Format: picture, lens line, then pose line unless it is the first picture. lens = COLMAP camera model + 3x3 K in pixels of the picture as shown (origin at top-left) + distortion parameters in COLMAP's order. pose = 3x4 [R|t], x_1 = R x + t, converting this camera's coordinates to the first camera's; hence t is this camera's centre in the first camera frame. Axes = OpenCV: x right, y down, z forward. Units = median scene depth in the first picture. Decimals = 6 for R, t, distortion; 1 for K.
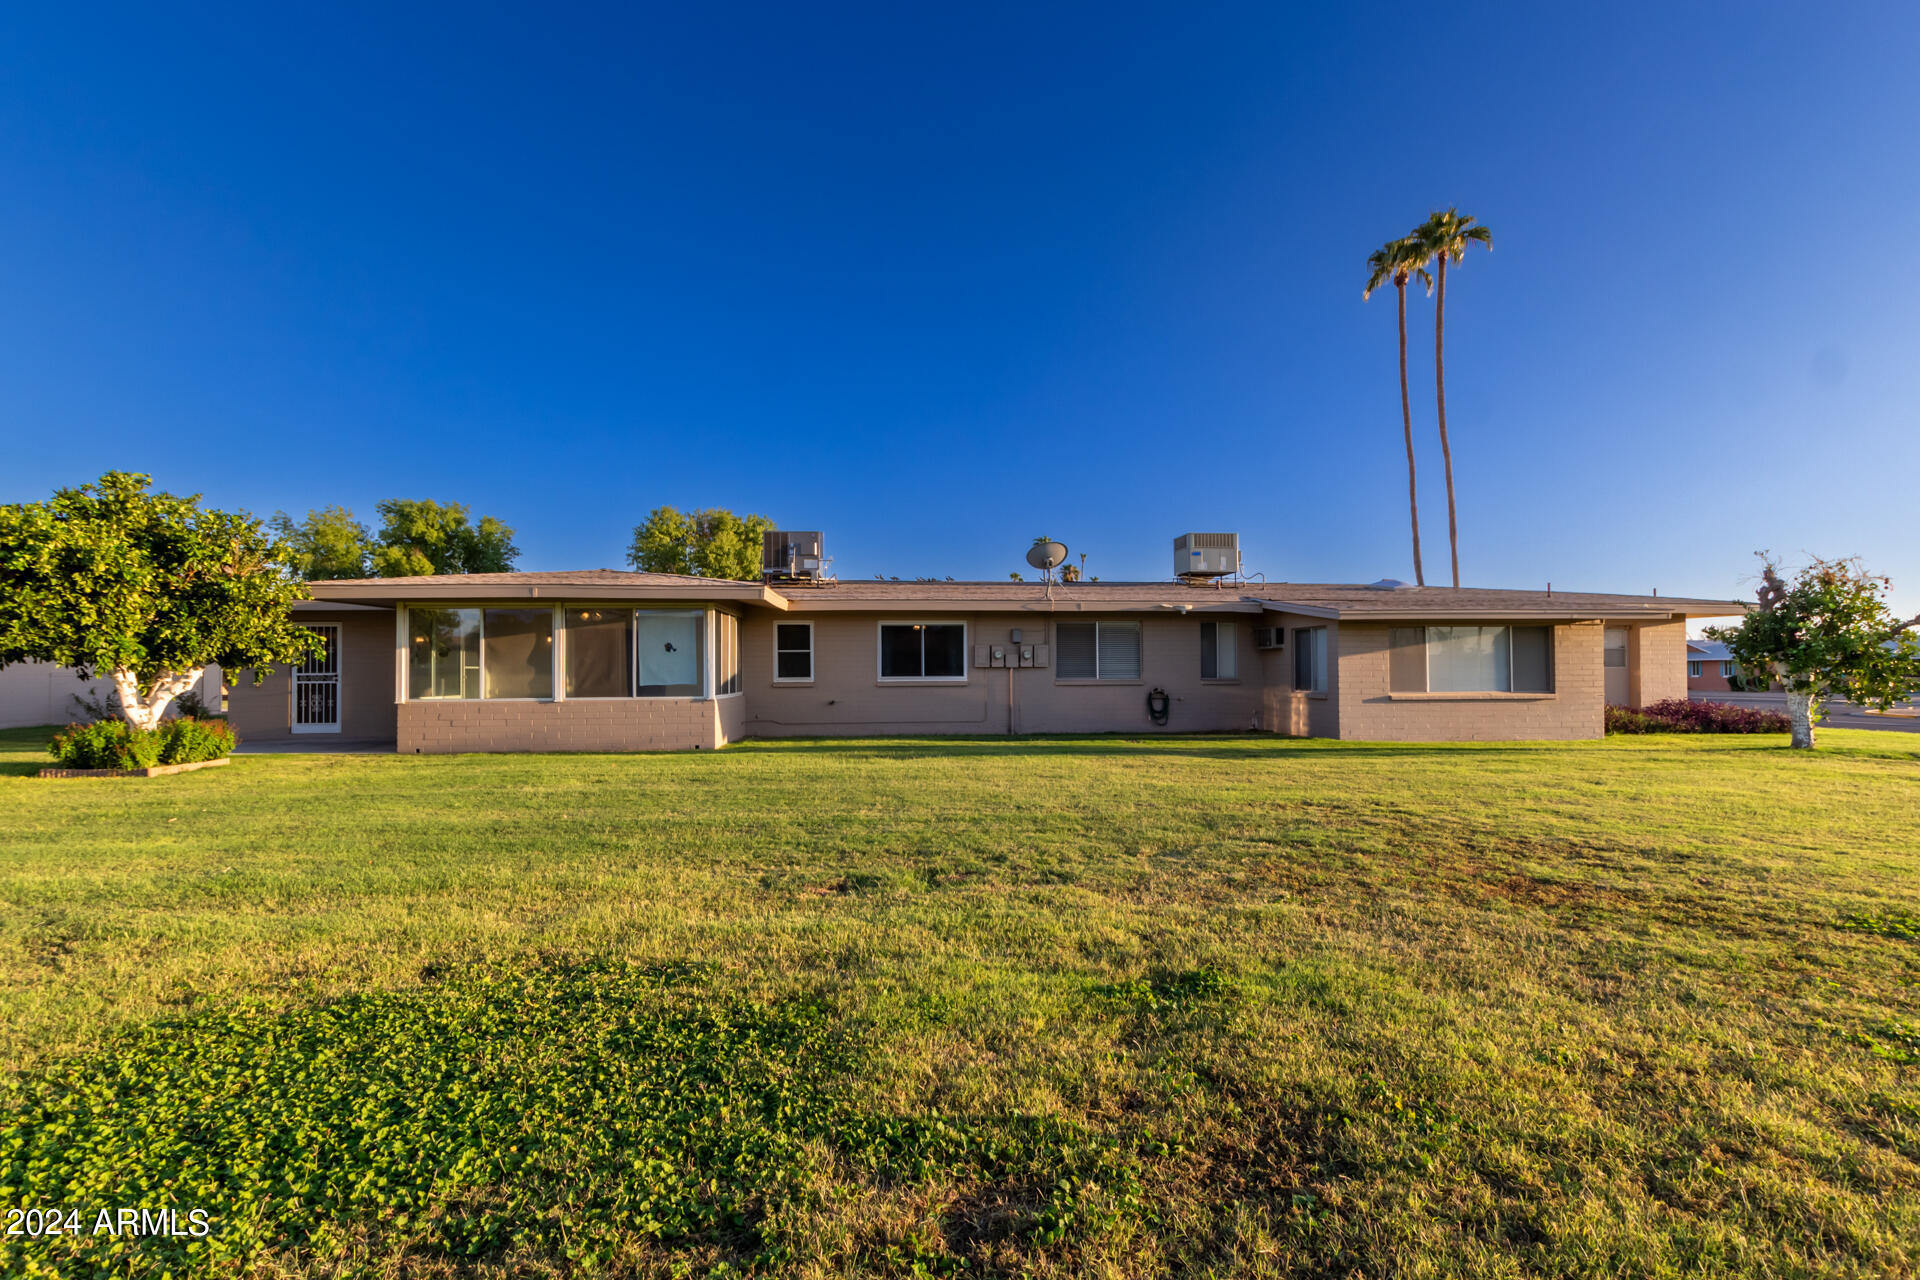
lens RADIAL K [[863.2, 0, 955.6], [0, 863.2, 647.3], [0, 0, 1]] dist [-0.000579, -0.000189]
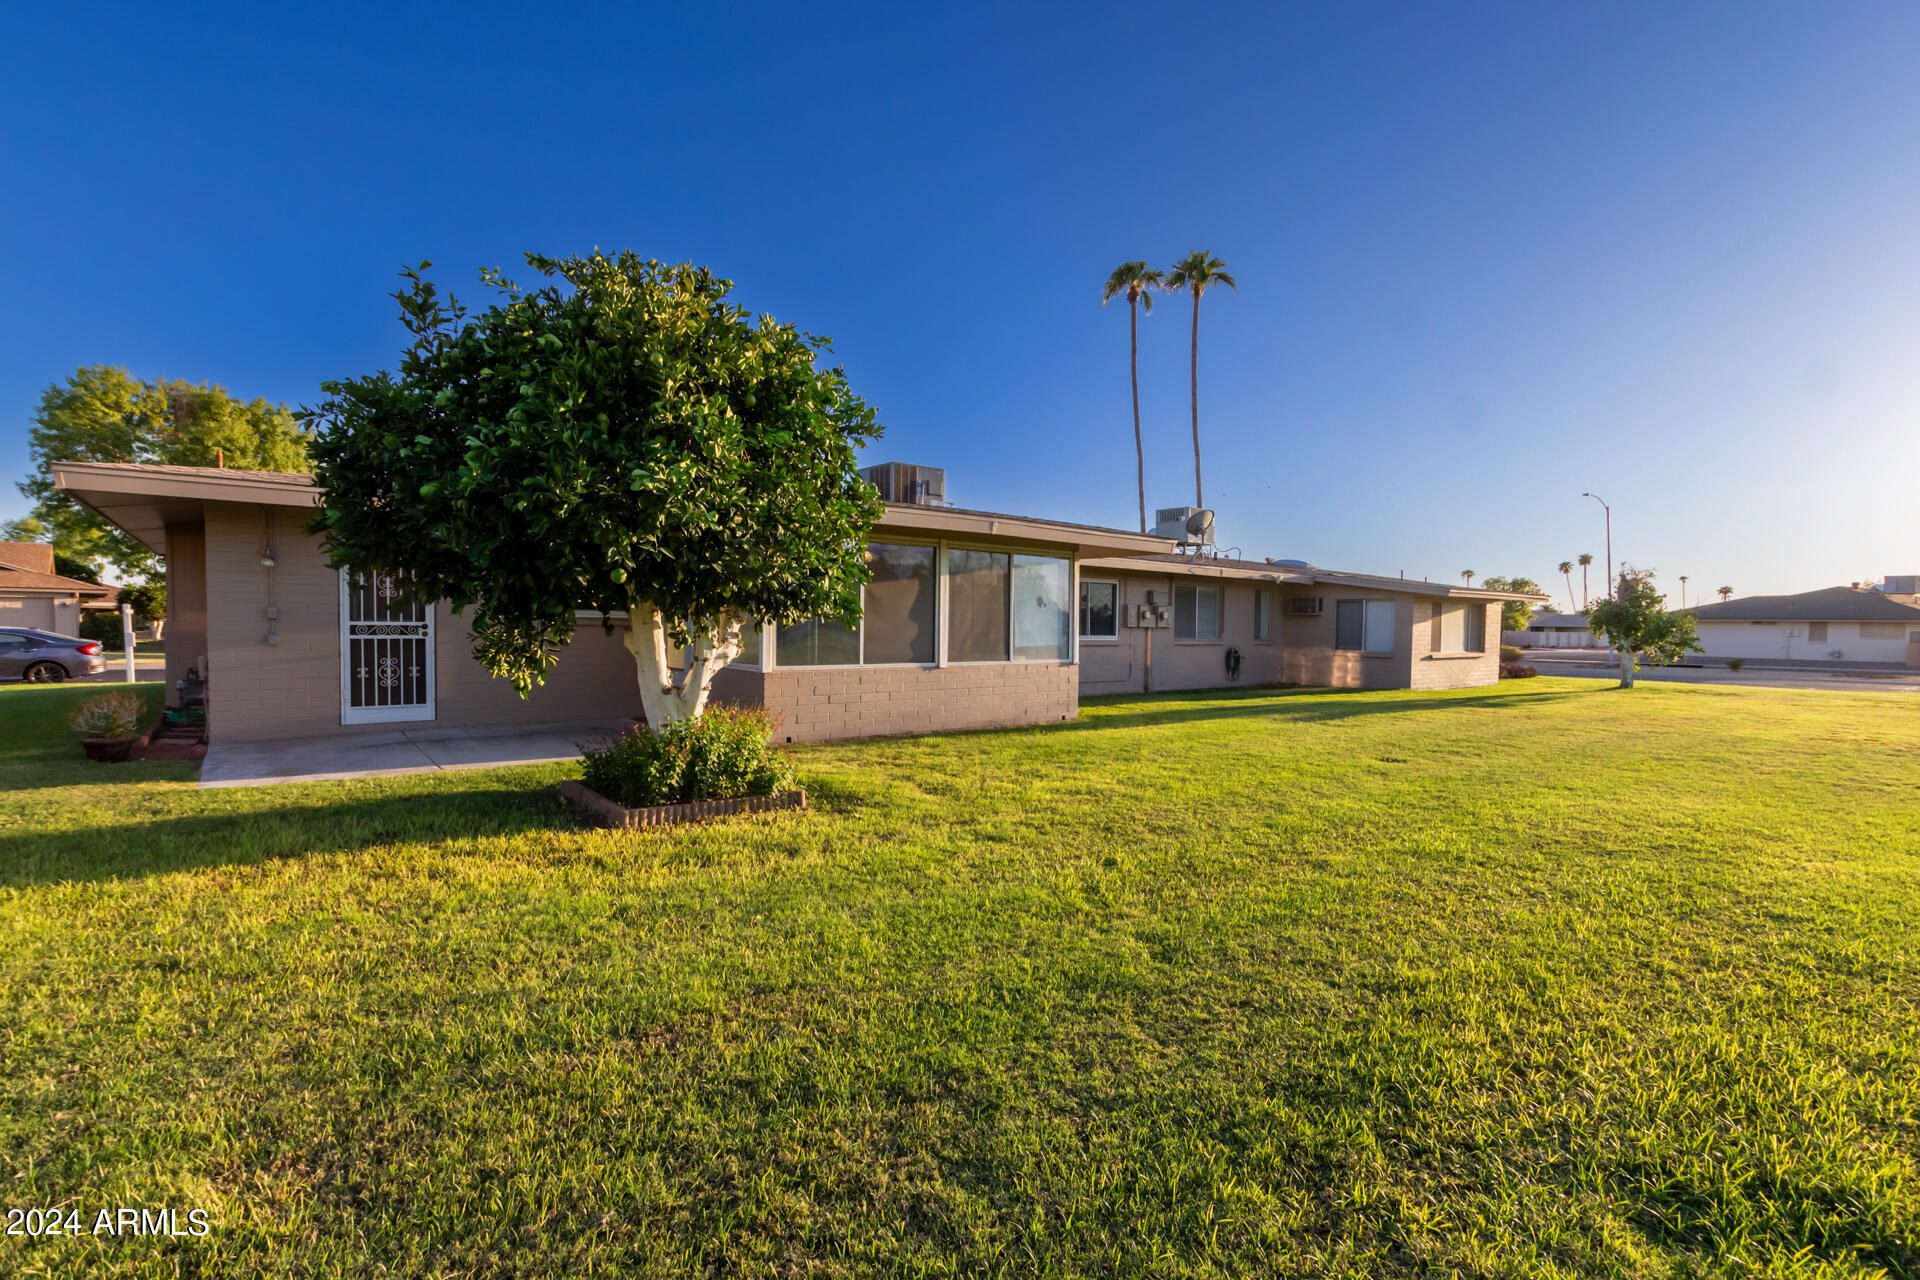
lens RADIAL K [[863.2, 0, 955.6], [0, 863.2, 647.3], [0, 0, 1]] dist [-0.000579, -0.000189]
pose [[0.830796, 0.001330, 0.556576, -0.709886], [-0.033847, 0.998267, 0.048138, 0.005437], [-0.555548, -0.058831, 0.829401, 0.274692]]
